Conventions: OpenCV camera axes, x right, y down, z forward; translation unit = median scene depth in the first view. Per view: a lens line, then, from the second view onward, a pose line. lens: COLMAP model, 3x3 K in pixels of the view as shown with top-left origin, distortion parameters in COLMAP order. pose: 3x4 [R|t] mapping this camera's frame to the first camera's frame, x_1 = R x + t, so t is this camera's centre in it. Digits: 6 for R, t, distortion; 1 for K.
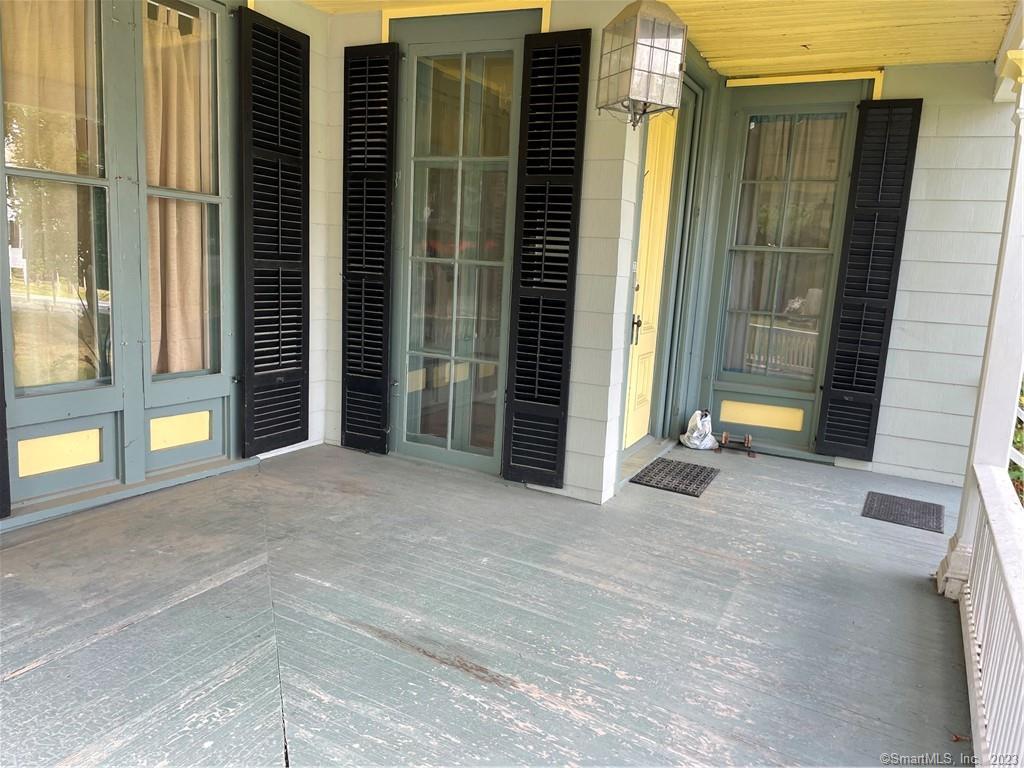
lens RADIAL K [[773.8, 0, 513.6], [0, 773.8, 384.7], [0, 0, 1]] dist [0.079655, -0.099466]
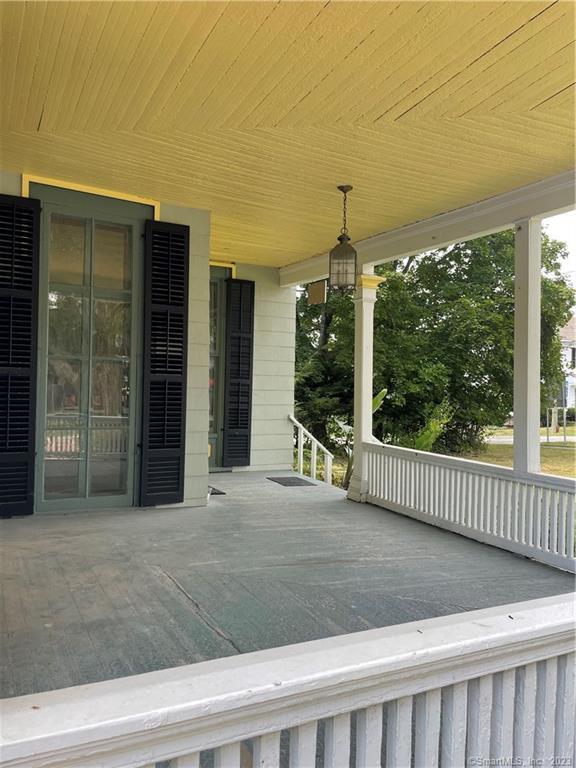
lens RADIAL K [[580.3, 0, 292.8], [0, 580.3, 382.3], [0, 0, 1]] dist [0.079655, -0.099466]
pose [[0.568501, -0.034140, 0.821974, -0.762314], [0.143619, 0.987914, -0.058299, -0.003327], [-0.810049, 0.151194, 0.566534, 0.119542]]
